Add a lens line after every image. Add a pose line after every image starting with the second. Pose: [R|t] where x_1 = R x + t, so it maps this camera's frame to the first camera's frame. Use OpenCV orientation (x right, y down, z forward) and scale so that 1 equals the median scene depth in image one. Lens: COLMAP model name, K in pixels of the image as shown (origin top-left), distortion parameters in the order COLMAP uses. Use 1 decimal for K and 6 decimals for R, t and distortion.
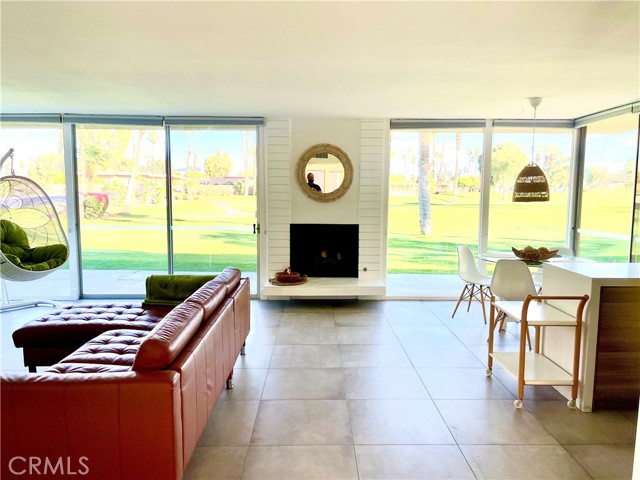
lens RADIAL K [[480.6, 0, 320.0], [0, 480.6, 240.0], [0, 0, 1]] dist [-0.001183, -0.000228]
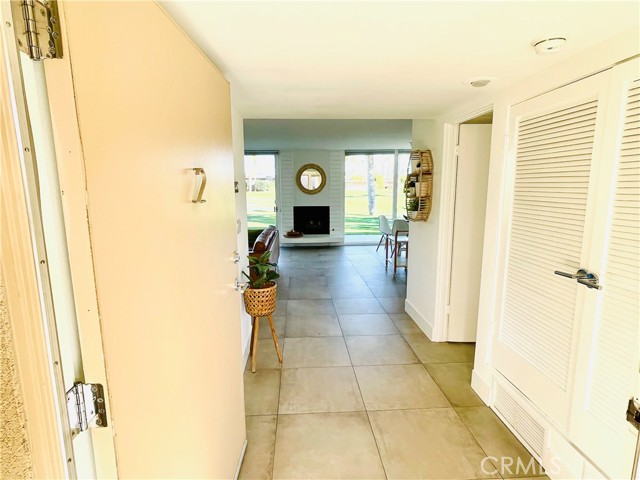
lens RADIAL K [[347.8, 0, 320.0], [0, 347.8, 240.0], [0, 0, 1]] dist [-0.000125, -0.000134]
pose [[0.998648, -0.022041, 0.047089, -0.025130], [0.019683, 0.998558, 0.049955, 0.032844], [-0.048122, -0.048960, 0.997641, -0.386231]]
